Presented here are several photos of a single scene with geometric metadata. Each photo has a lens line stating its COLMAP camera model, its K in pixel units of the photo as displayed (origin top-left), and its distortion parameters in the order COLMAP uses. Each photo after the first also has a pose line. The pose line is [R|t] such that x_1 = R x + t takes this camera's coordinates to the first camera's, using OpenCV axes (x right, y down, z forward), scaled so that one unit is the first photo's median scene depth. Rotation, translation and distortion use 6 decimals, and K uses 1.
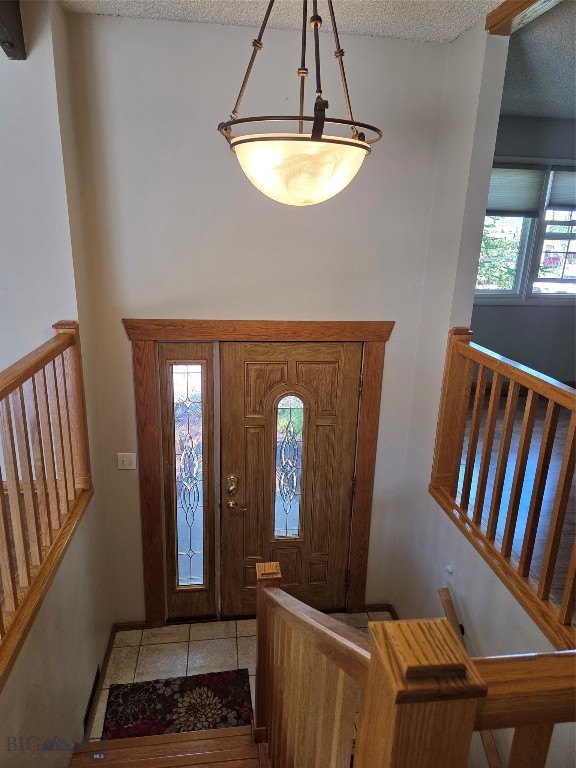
lens RADIAL K [[508.9, 0, 286.8], [0, 508.9, 380.9], [0, 0, 1]] dist [0.055509, -0.042683]
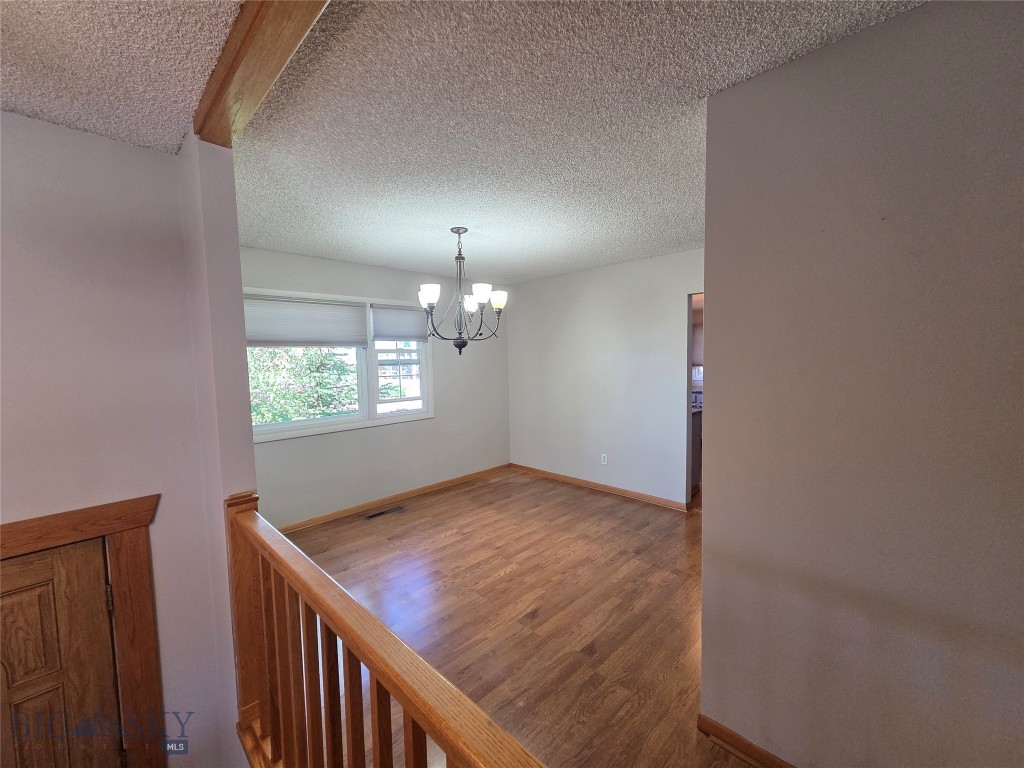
lens RADIAL K [[420.8, 0, 510.1], [0, 420.8, 384.0], [0, 0, 1]] dist [0.002607, 0.000210]
pose [[0.787031, -0.090255, 0.610276, 0.187671], [0.218127, 0.966052, -0.138431, -0.058195], [-0.577064, 0.242068, 0.780000, 0.166848]]
